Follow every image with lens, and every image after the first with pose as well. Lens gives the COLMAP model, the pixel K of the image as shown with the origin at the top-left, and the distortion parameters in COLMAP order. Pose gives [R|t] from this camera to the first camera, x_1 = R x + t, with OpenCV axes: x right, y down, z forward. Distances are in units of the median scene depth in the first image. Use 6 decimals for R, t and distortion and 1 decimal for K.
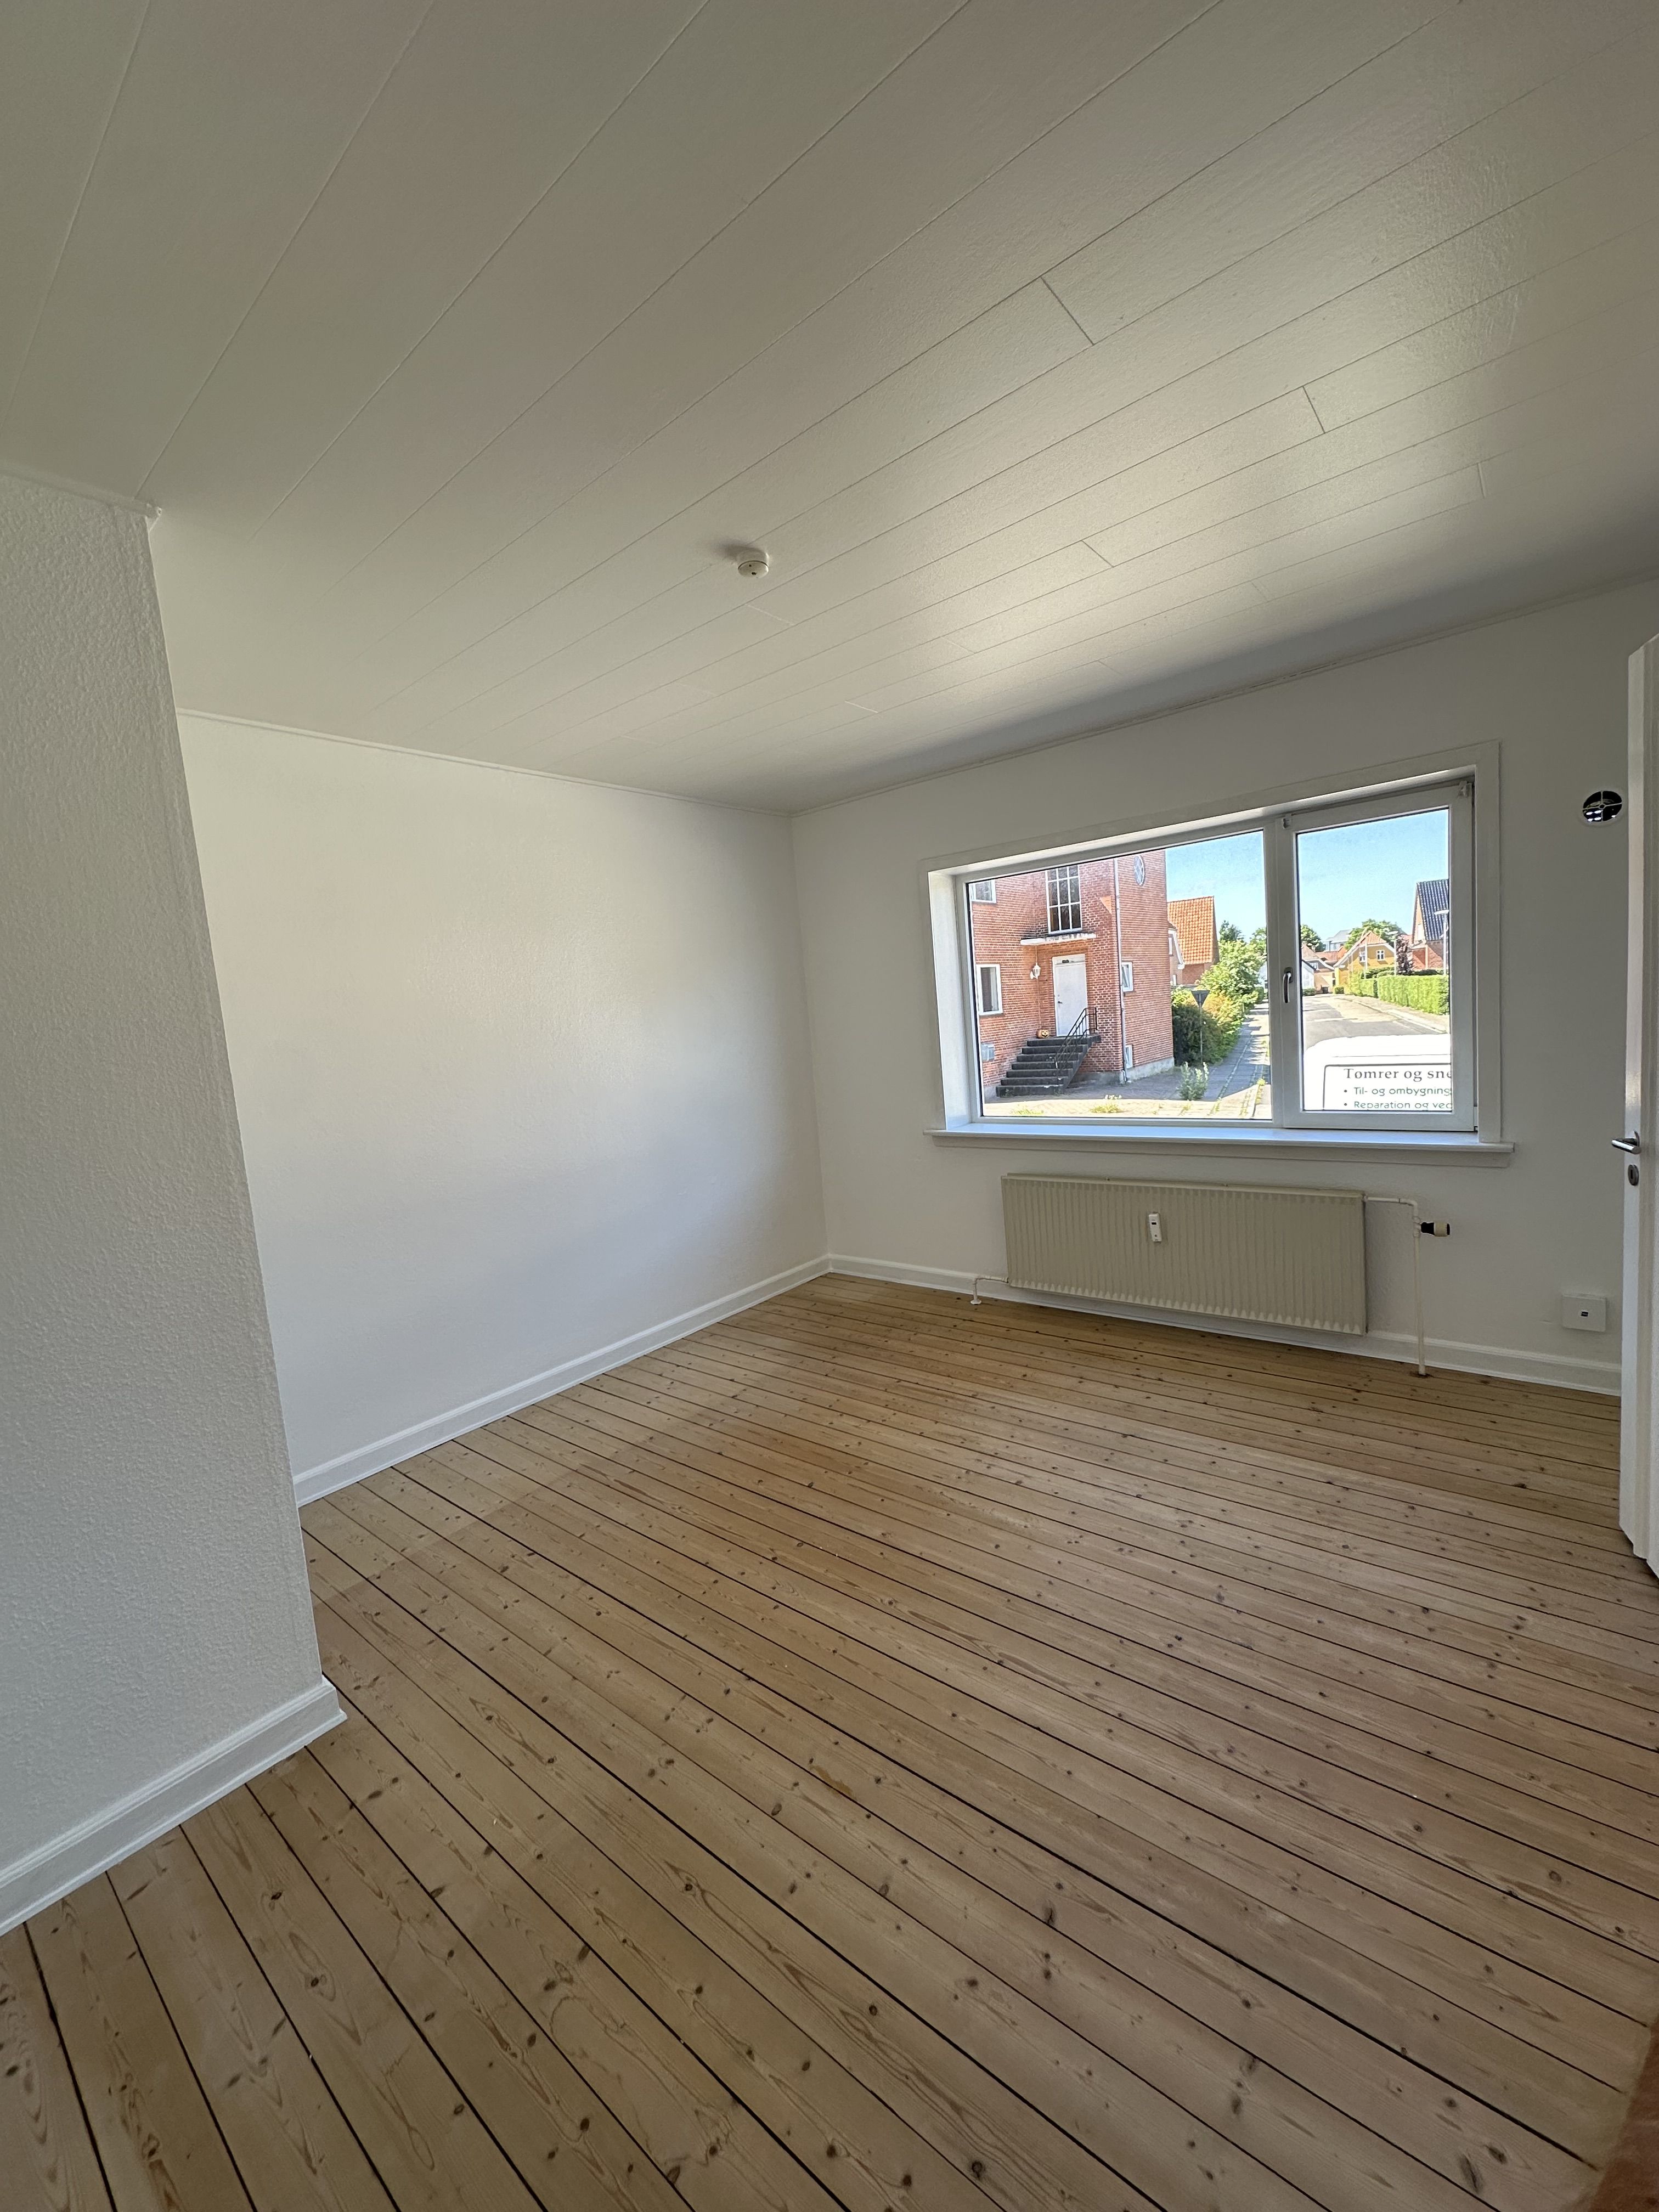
lens RADIAL K [[883.1, 0, 825.4], [0, 883.1, 1103.9], [0, 0, 1]] dist [-0.002031, 0.000783]
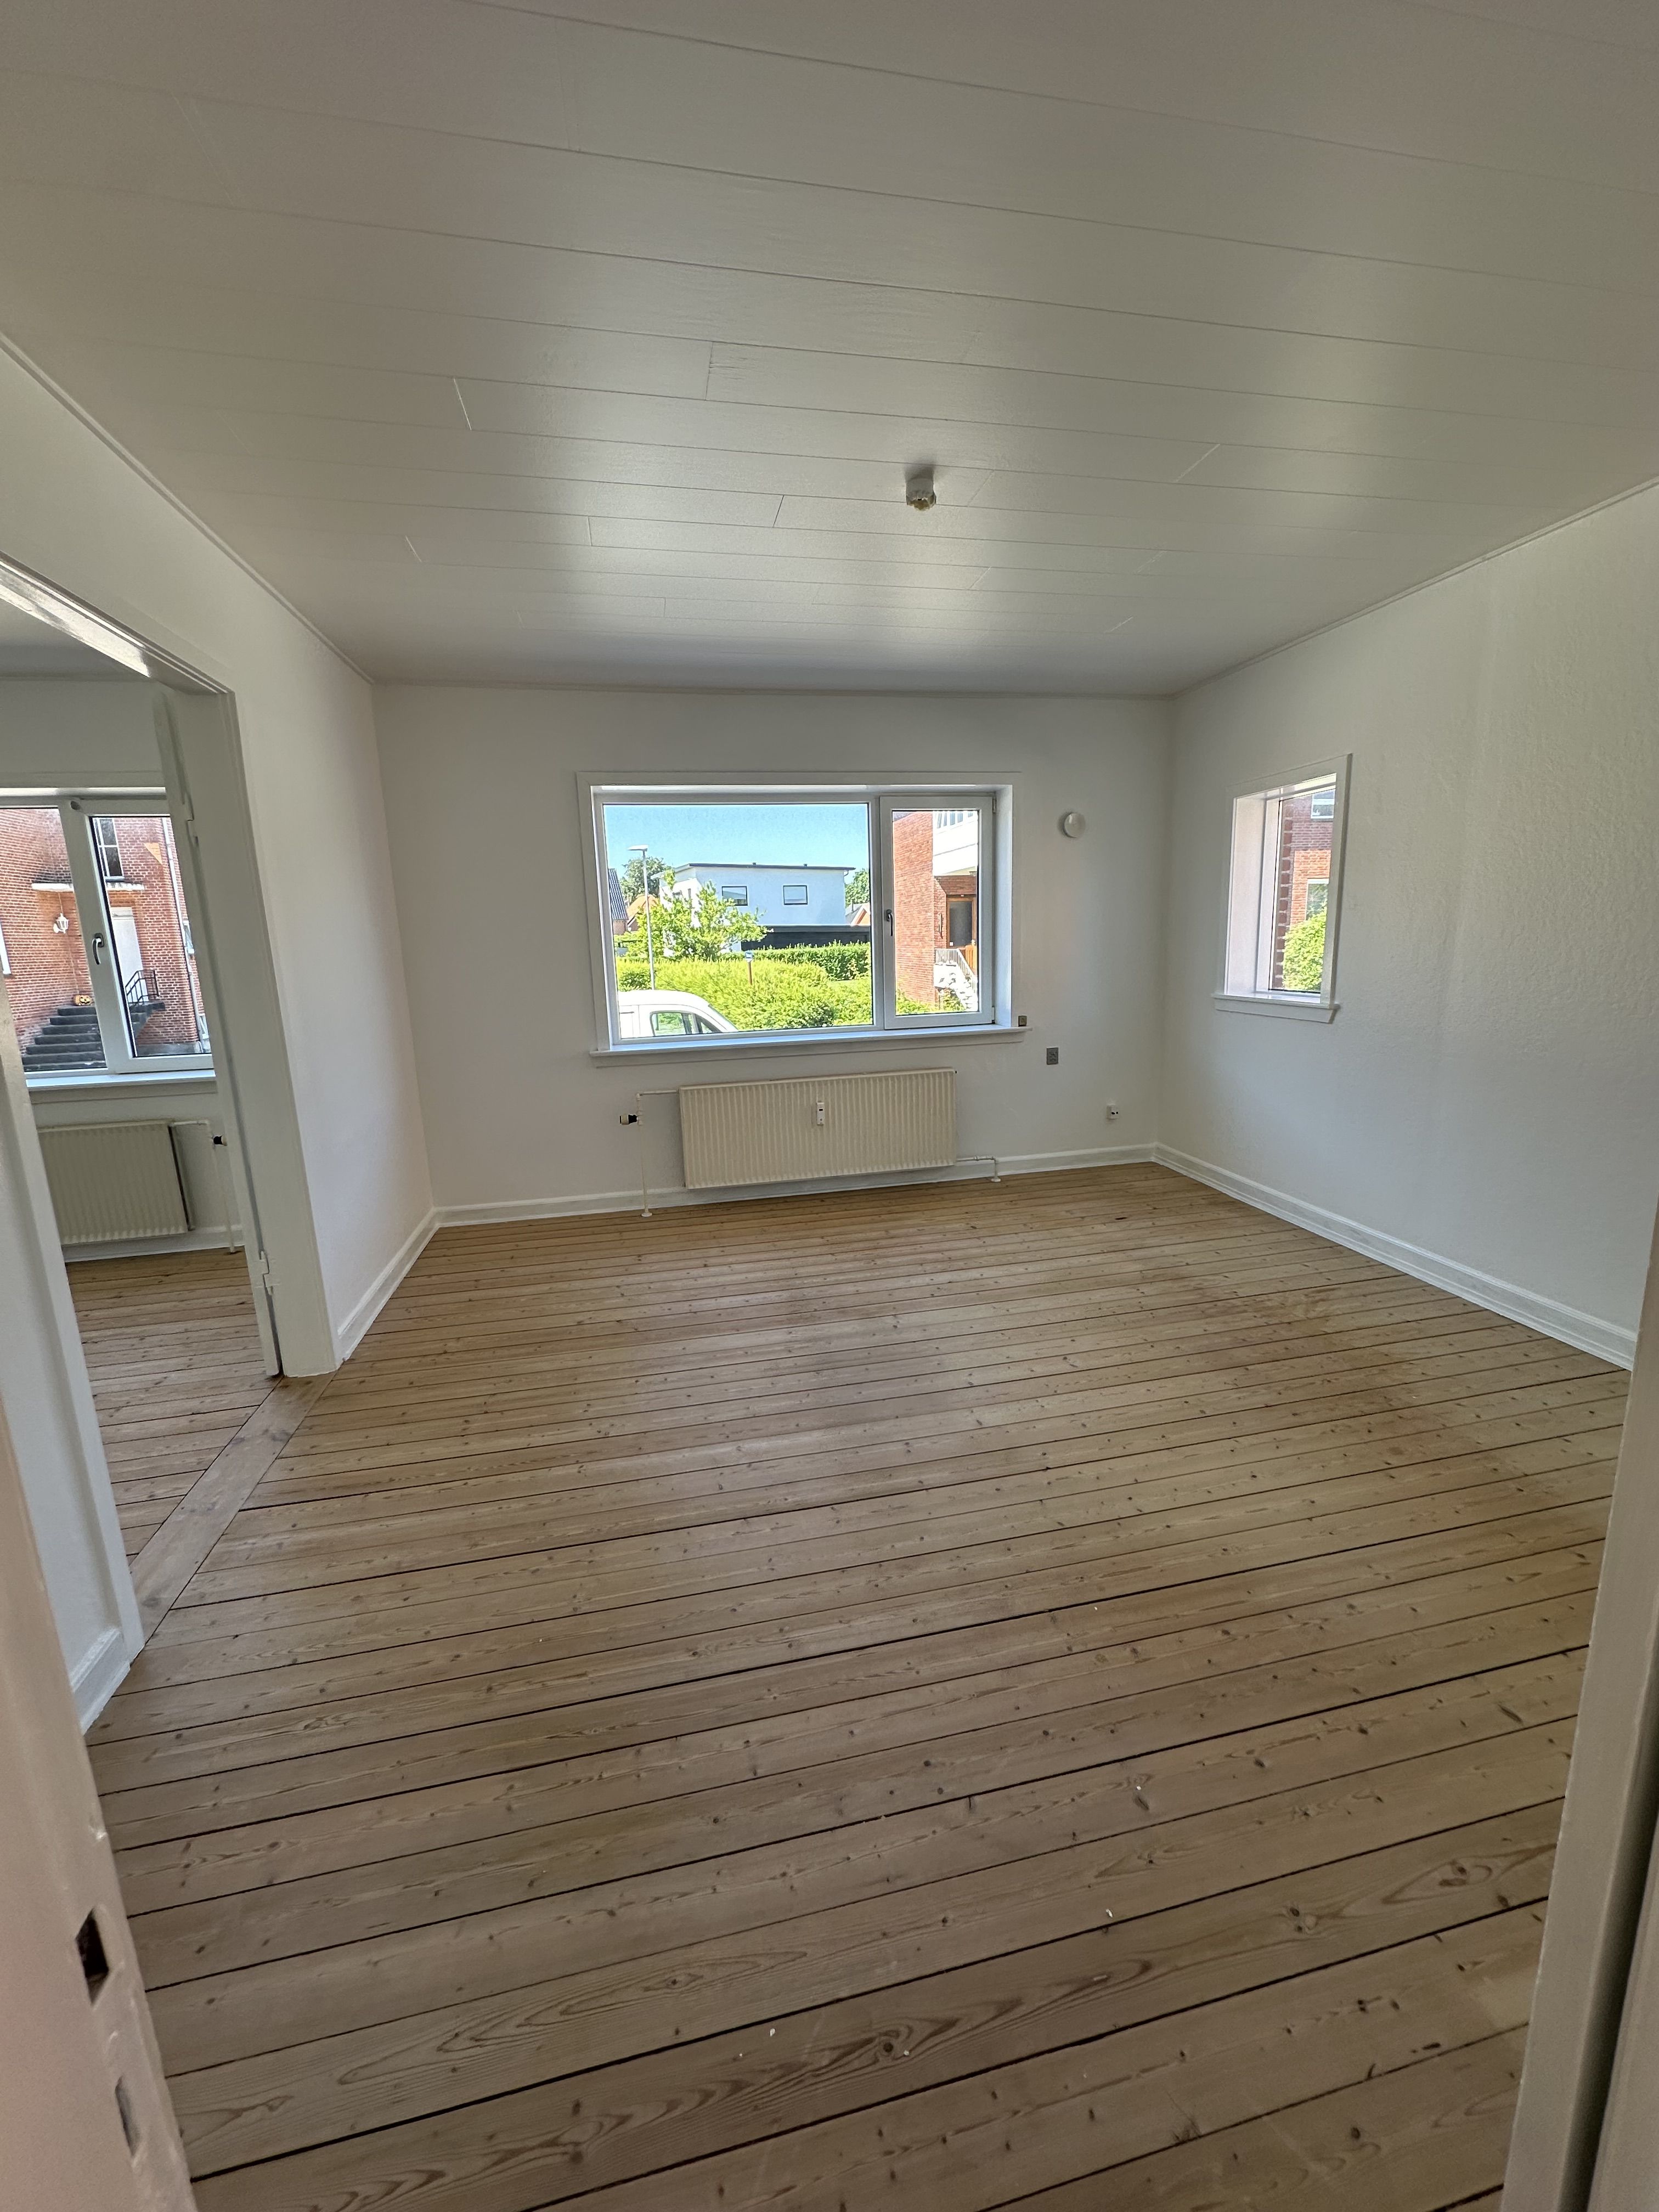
lens RADIAL K [[883.1, 0, 826.9], [0, 883.1, 1108.5], [0, 0, 1]] dist [-0.002031, 0.000783]
pose [[0.623841, -0.091763, 0.776146, 0.030665], [0.060645, 0.995773, 0.068985, 0.007550], [-0.779195, 0.004034, 0.626769, -0.069229]]
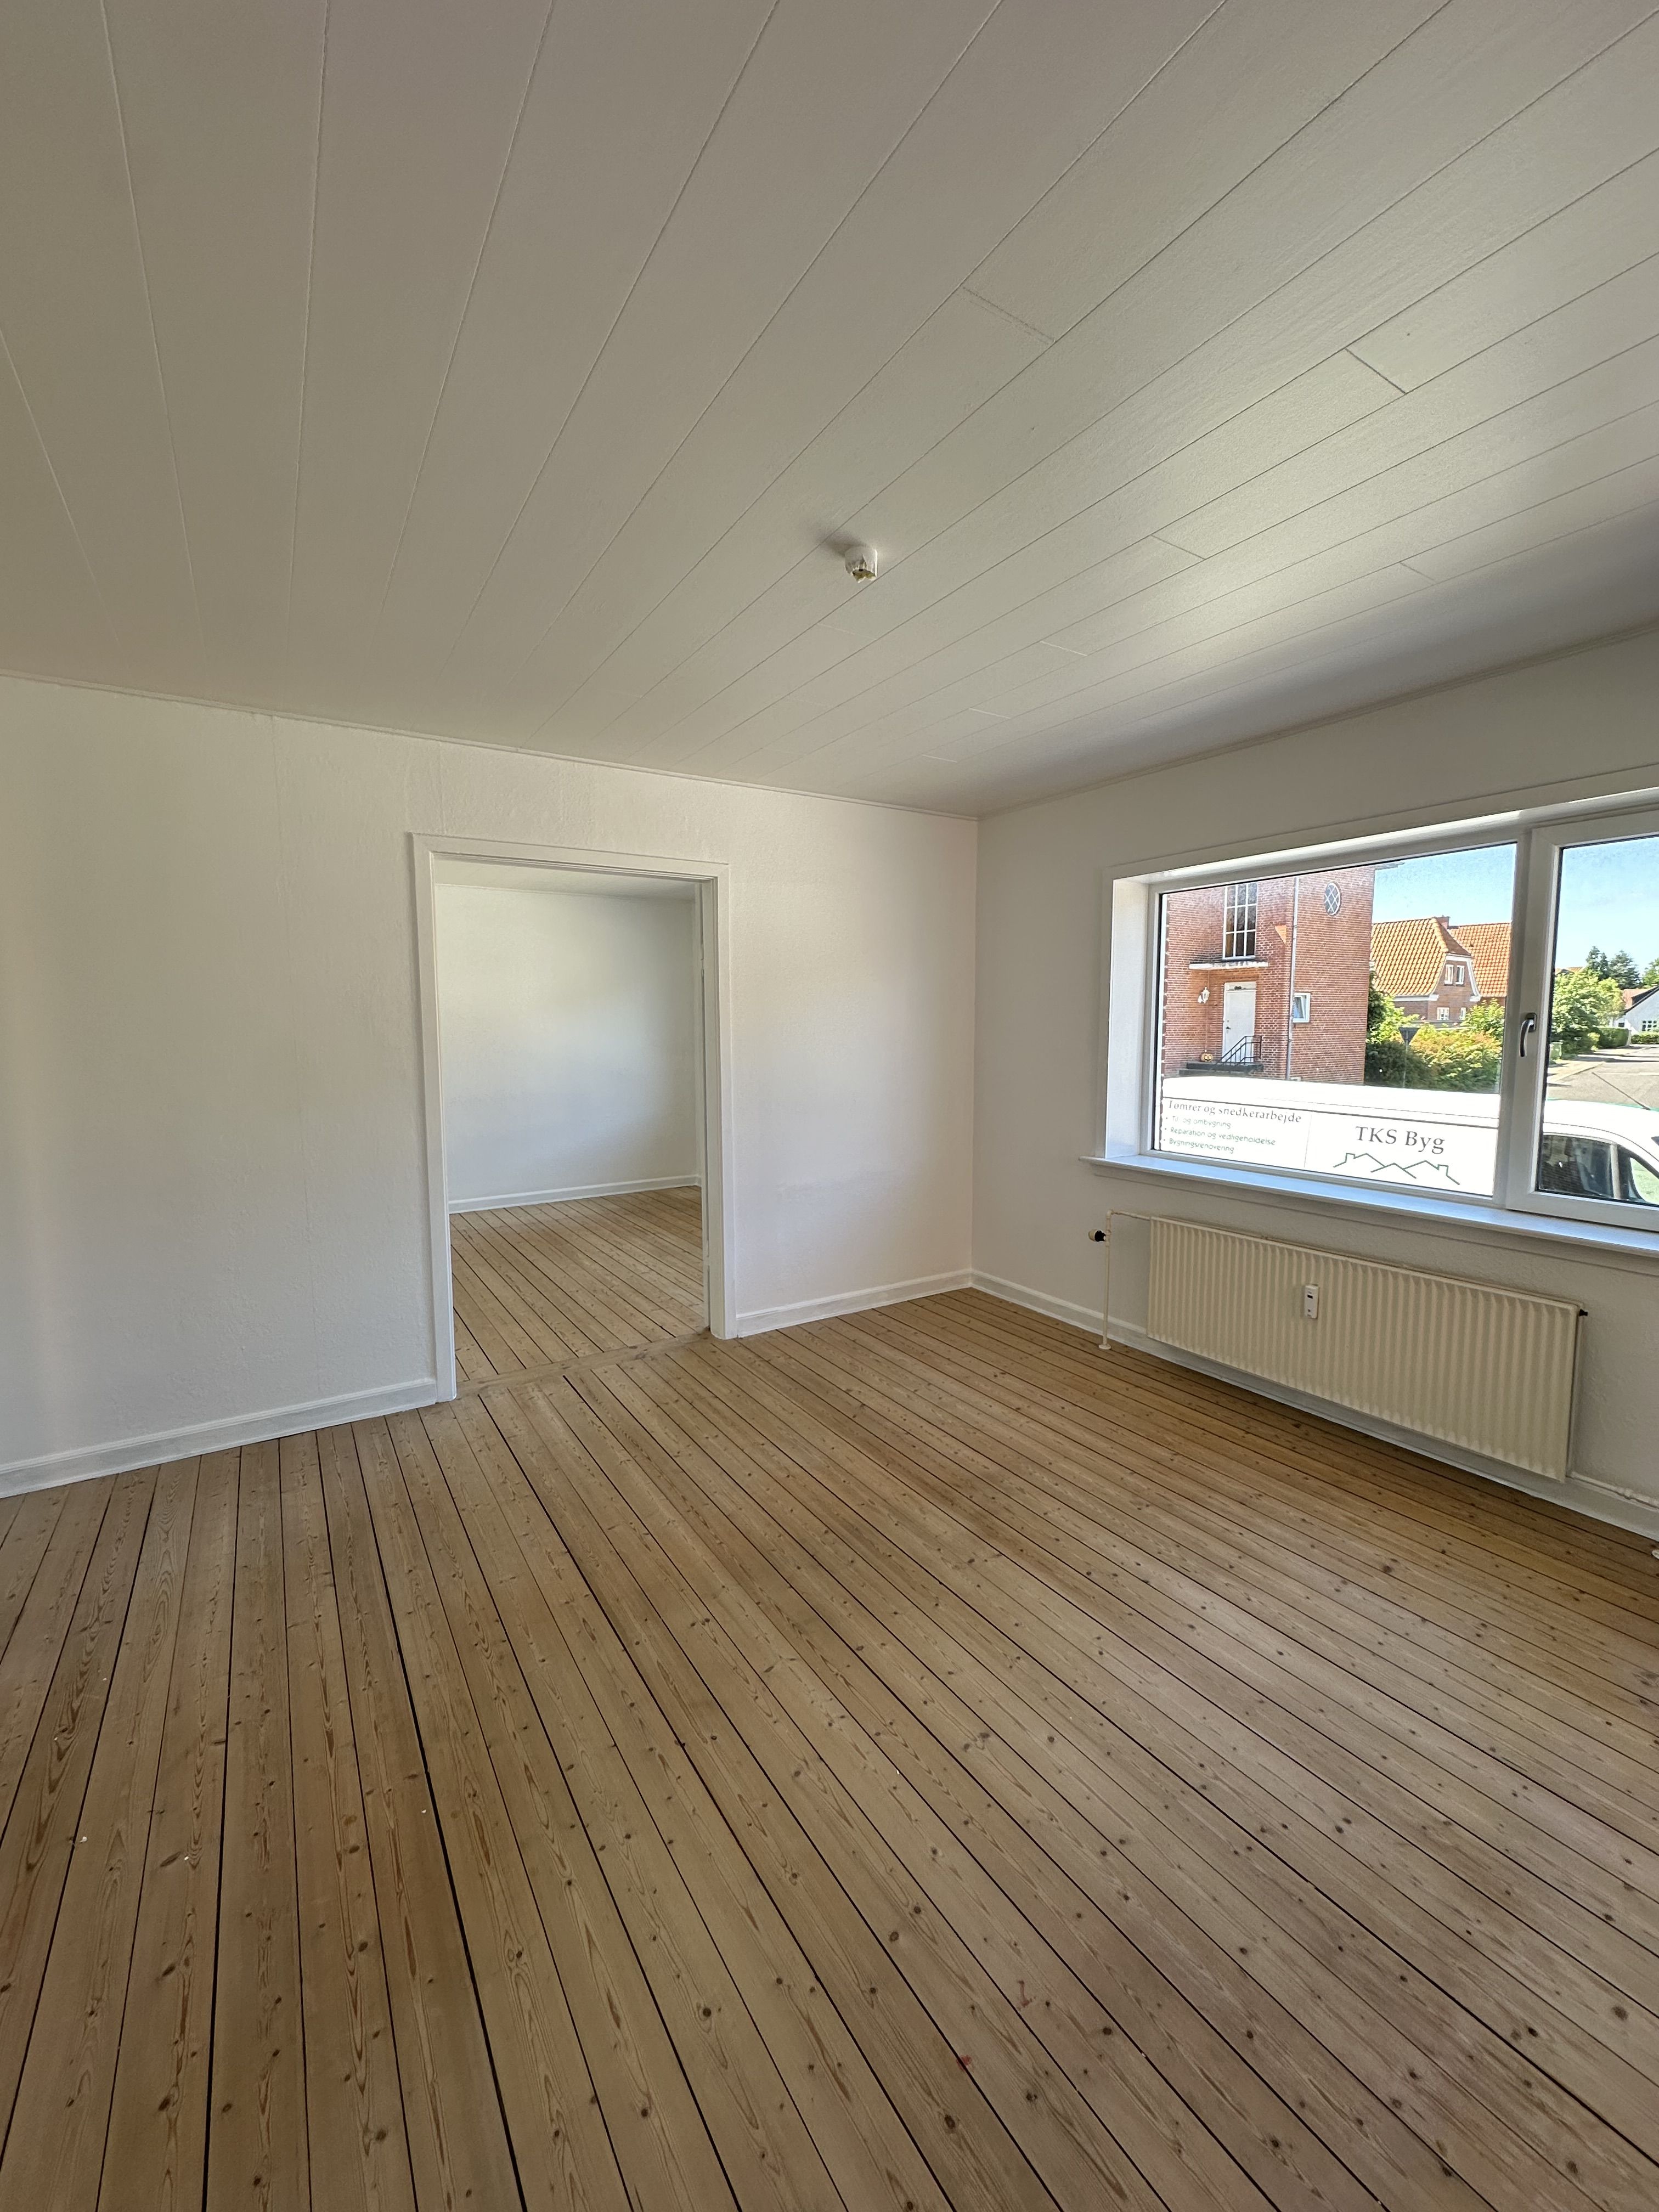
lens RADIAL K [[883.1, 0, 827.5], [0, 883.1, 1103.7], [0, 0, 1]] dist [-0.002031, 0.000783]
pose [[0.948134, 0.105393, -0.299892, 0.148349], [-0.103863, 0.994368, 0.021088, -0.003328], [0.300425, 0.011153, 0.953740, -0.097520]]
